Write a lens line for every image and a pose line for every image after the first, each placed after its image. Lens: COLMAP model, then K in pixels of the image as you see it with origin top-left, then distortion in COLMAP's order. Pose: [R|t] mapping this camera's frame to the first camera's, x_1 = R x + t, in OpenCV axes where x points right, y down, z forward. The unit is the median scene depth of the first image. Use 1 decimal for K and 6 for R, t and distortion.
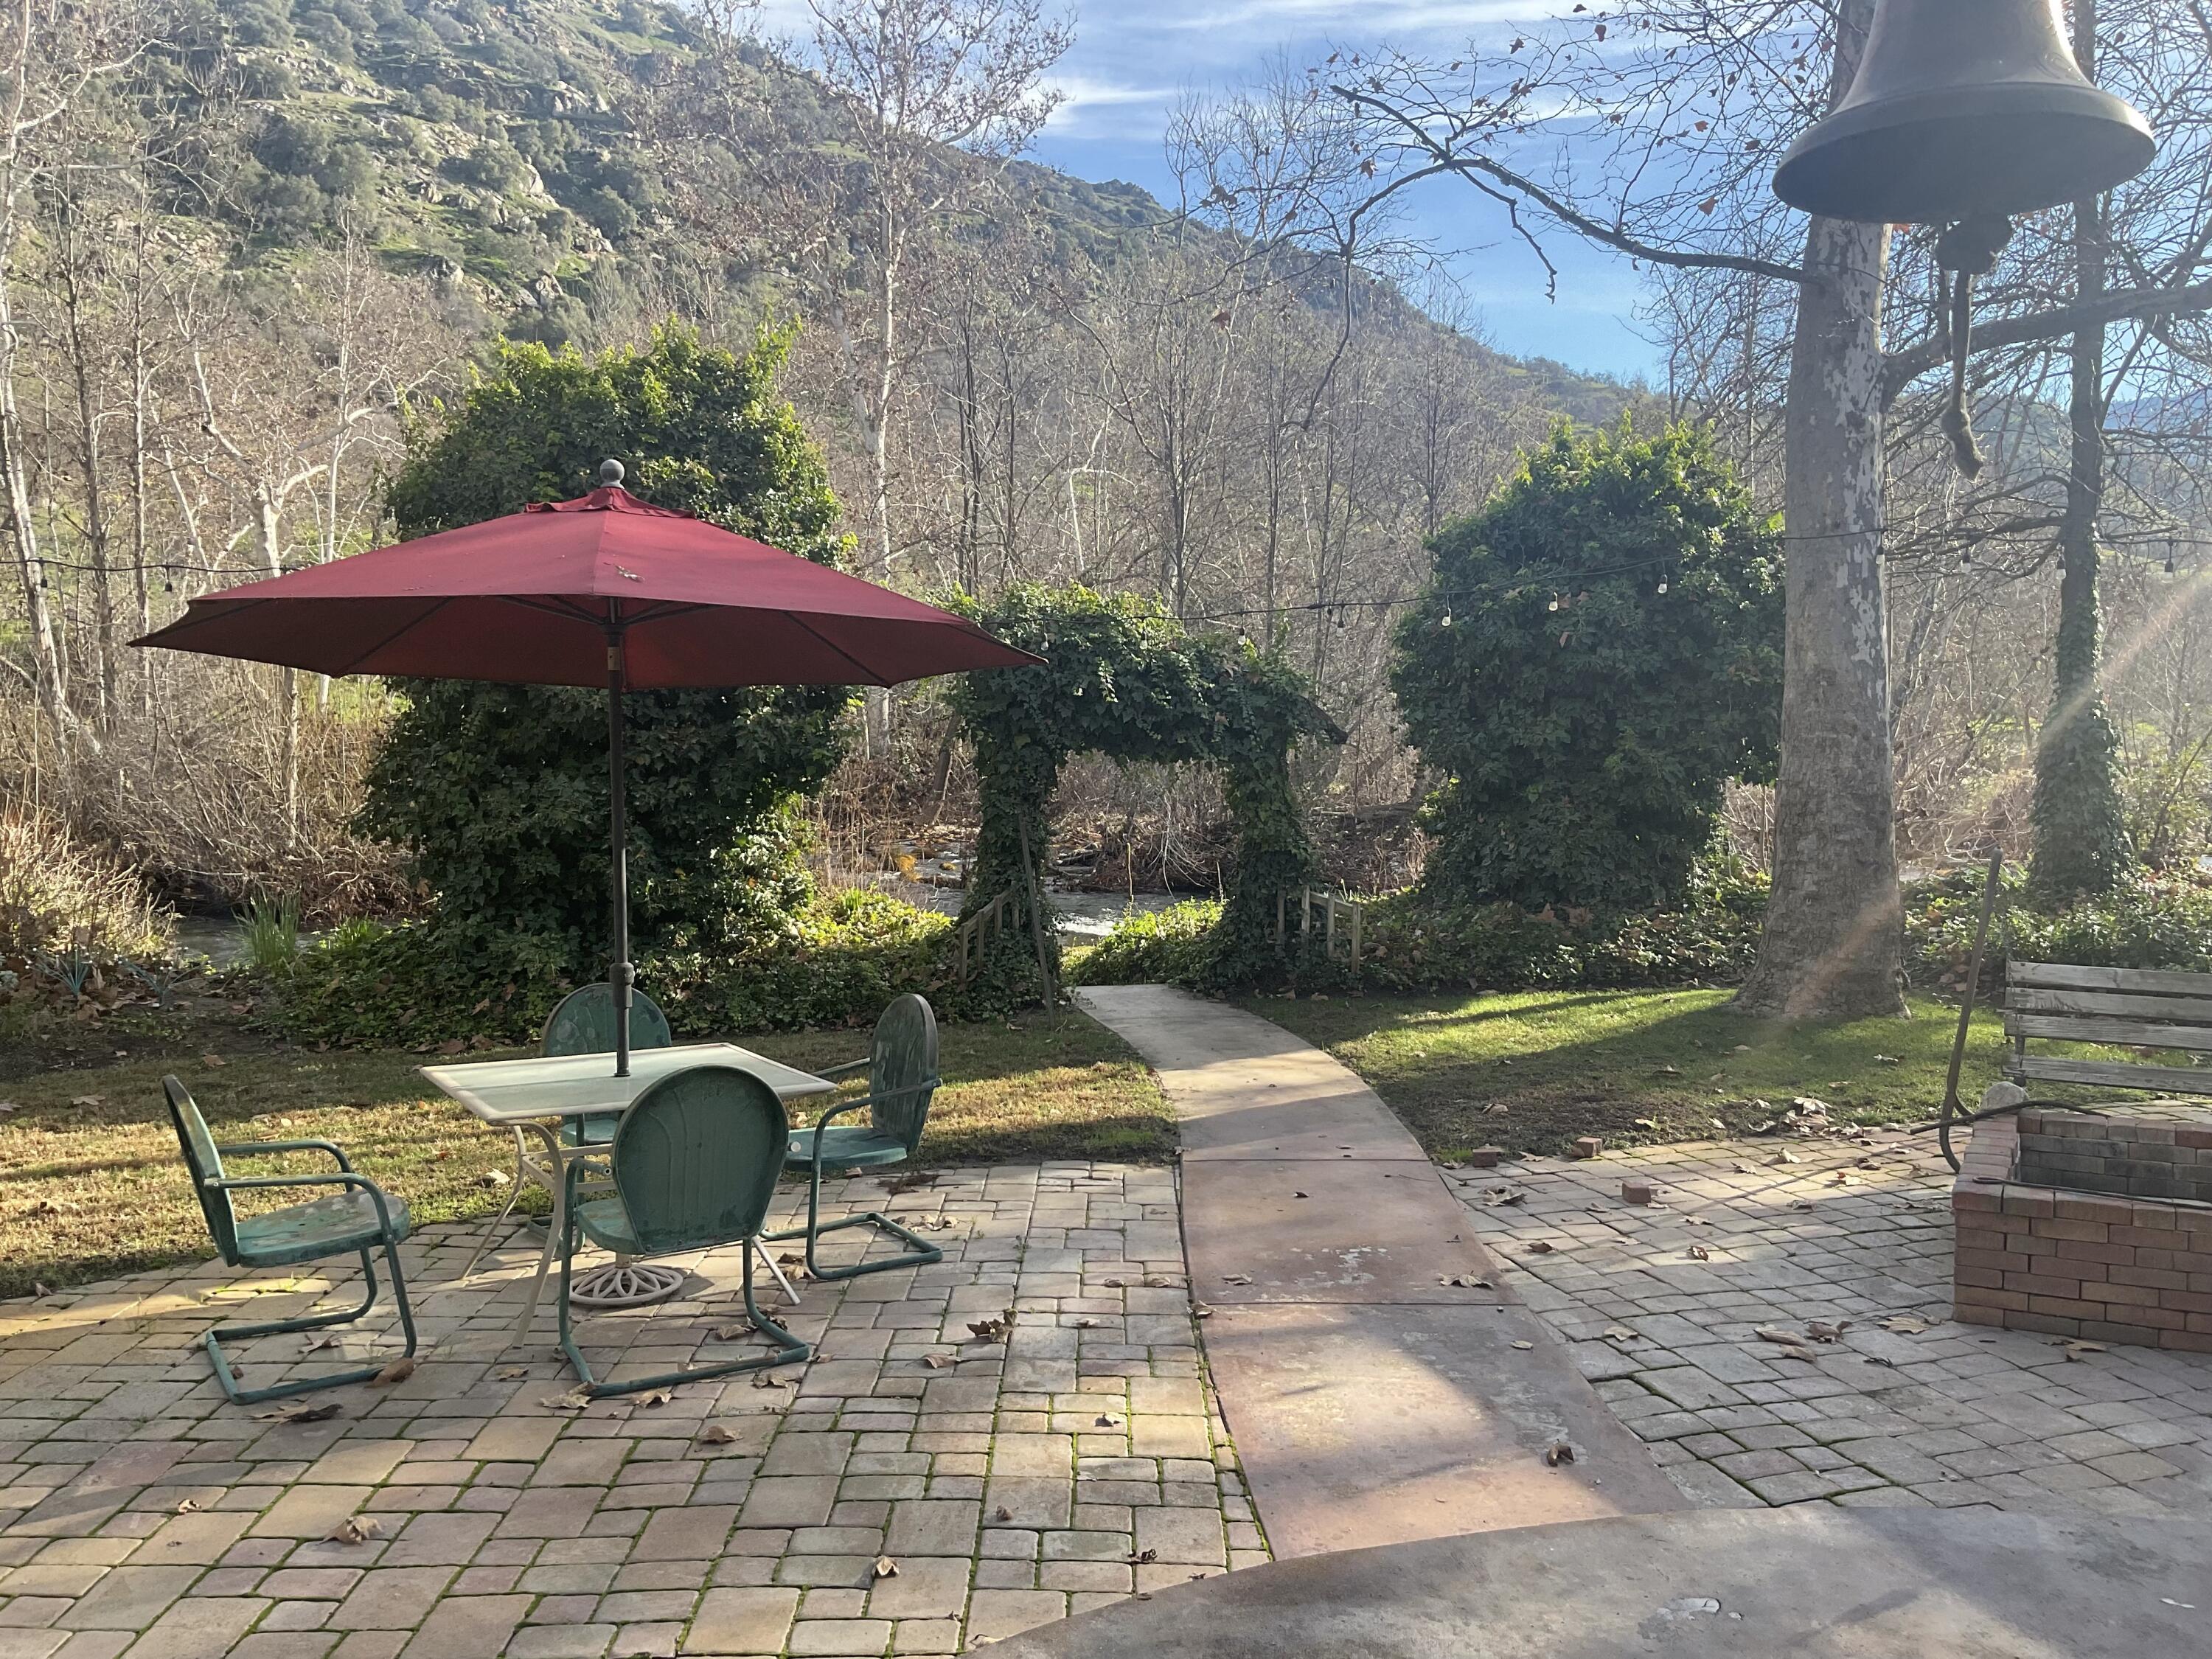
lens RADIAL K [[1852.2, 0, 1110.4], [0, 1852.2, 848.4], [0, 0, 1]] dist [0.065398, -0.096809]
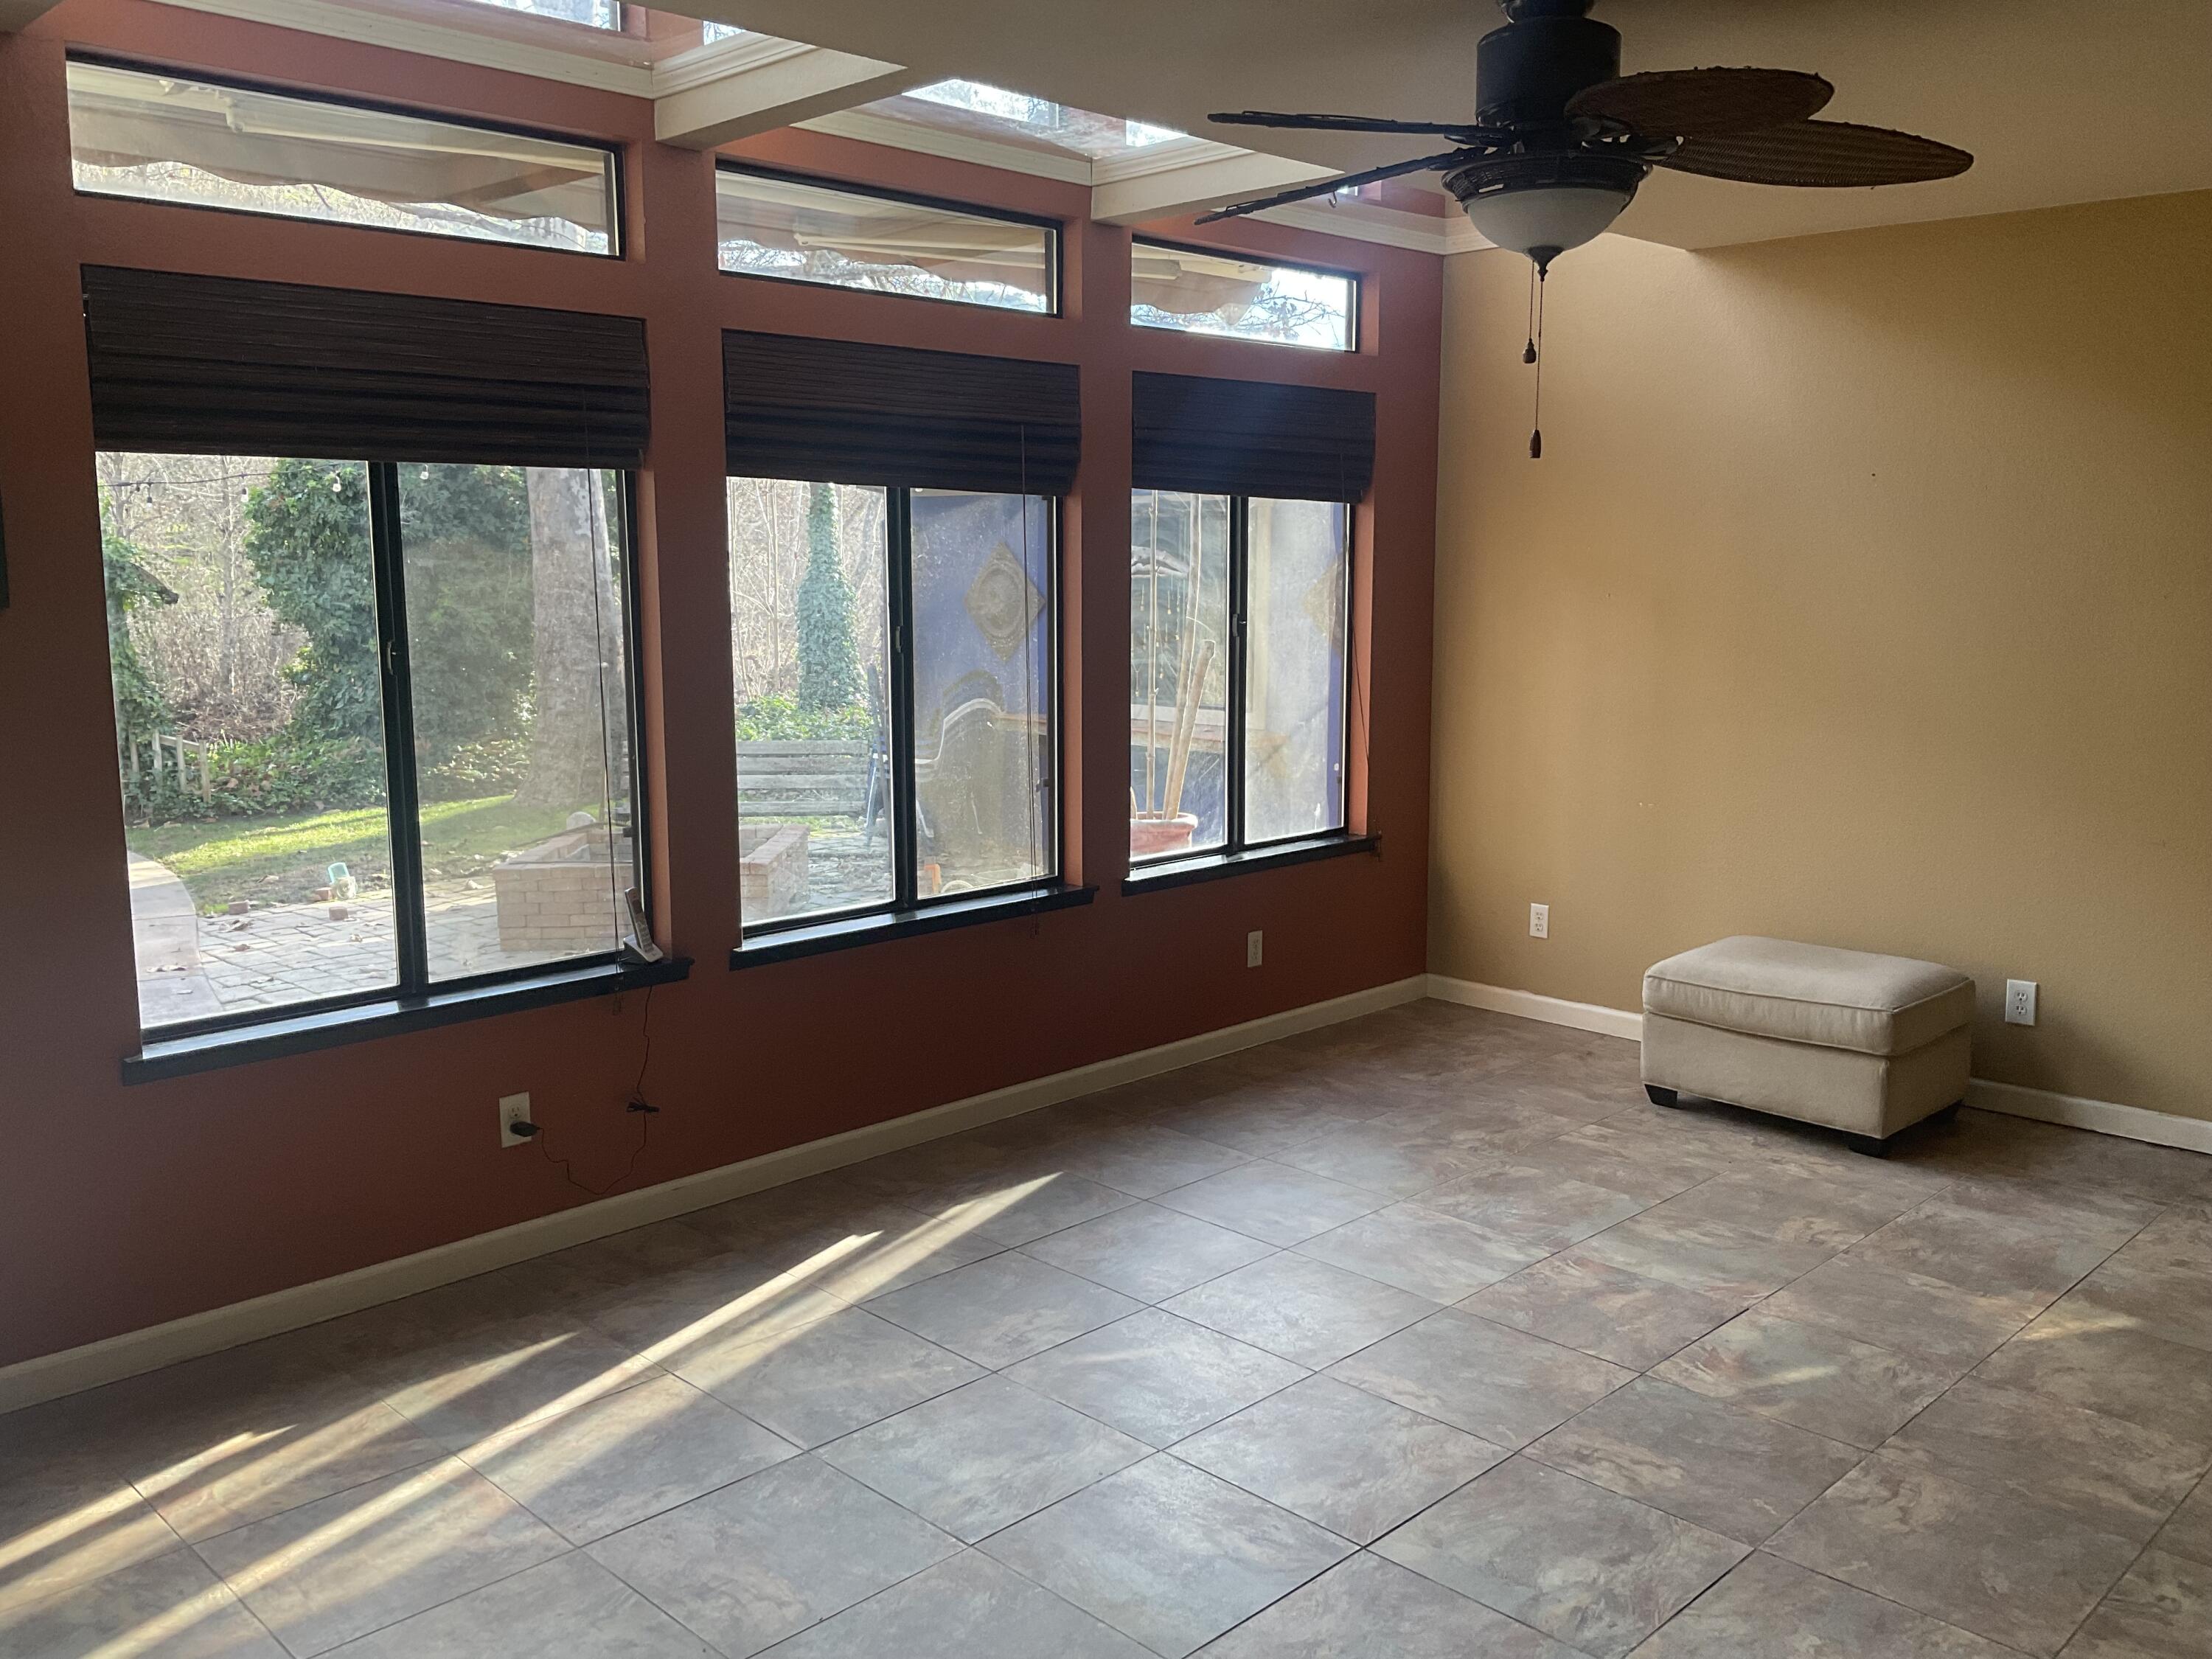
lens RADIAL K [[1852.2, 0, 1110.1], [0, 1852.2, 824.6], [0, 0, 1]] dist [0.065398, -0.096809]
pose [[0.880417, -0.071991, 0.468704, 0.085501], [0.046265, 0.996734, 0.066190, 0.031844], [-0.471938, -0.036590, 0.880872, -0.318989]]
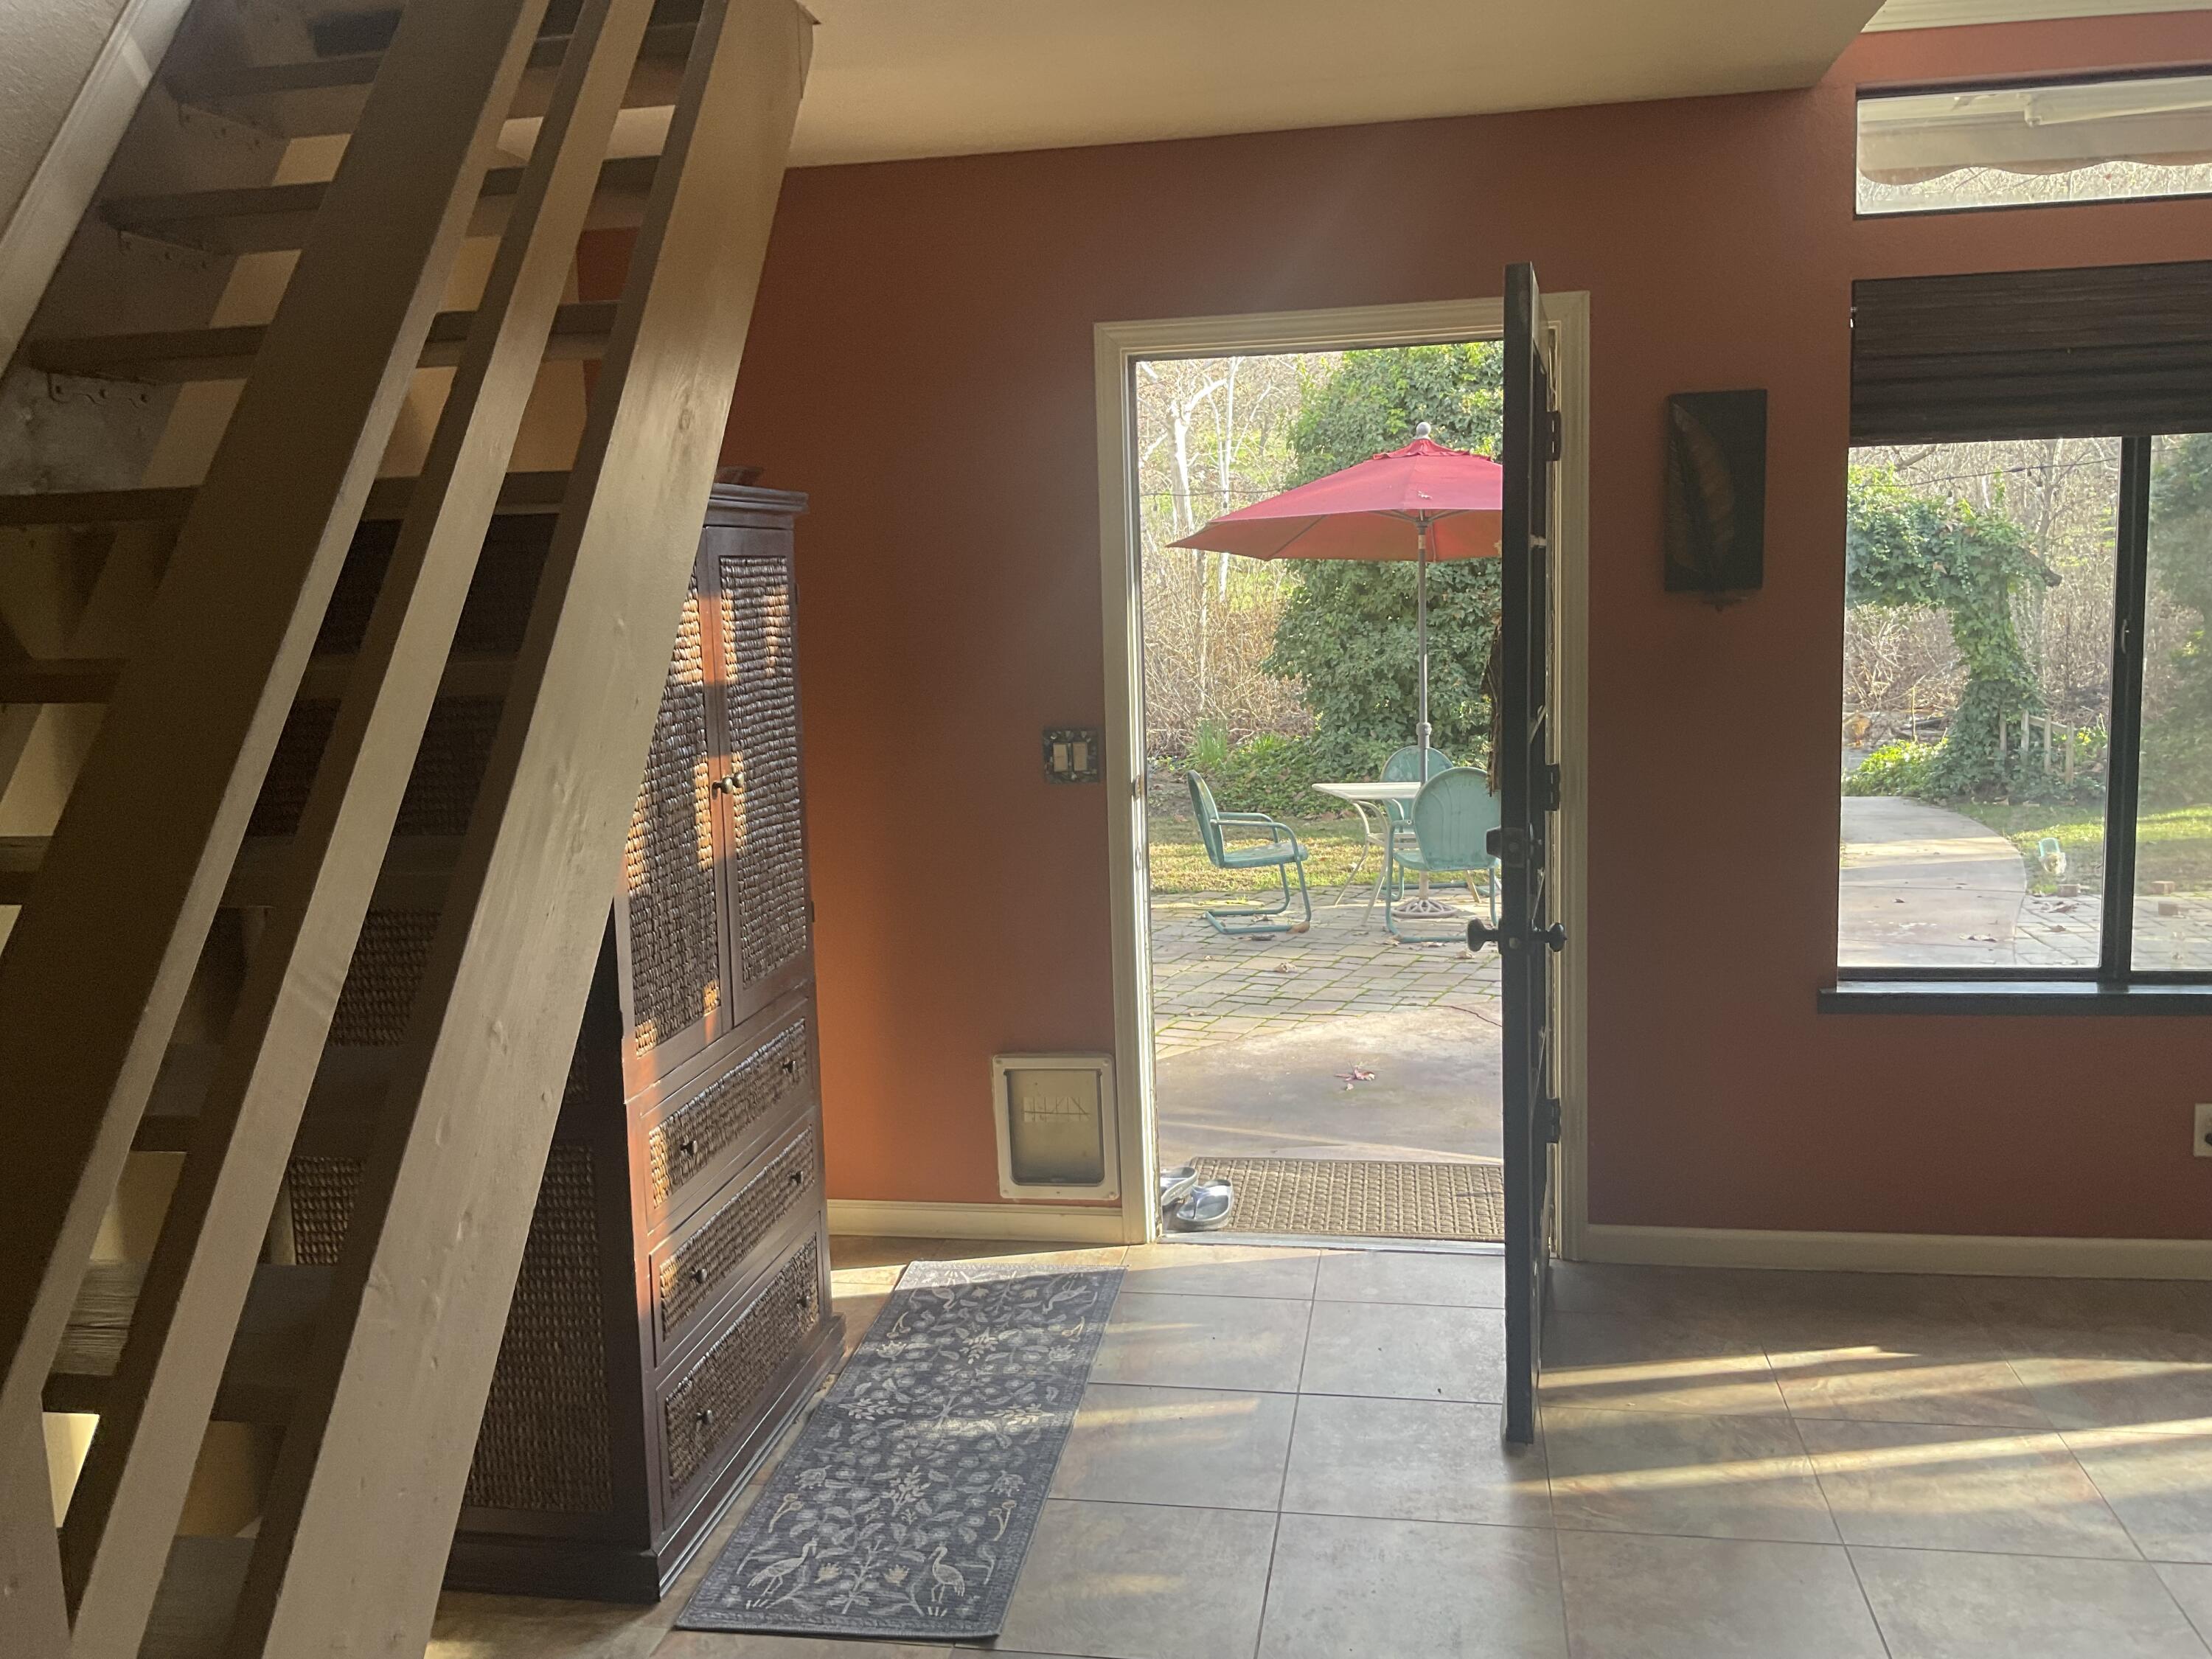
lens RADIAL K [[1852.2, 0, 1091.5], [0, 1852.2, 820.9], [0, 0, 1]] dist [0.065398, -0.096809]
pose [[0.893984, 0.024887, -0.447407, 0.117788], [-0.002785, 0.998746, 0.049990, 0.035068], [0.448090, -0.043444, 0.892932, -0.340120]]
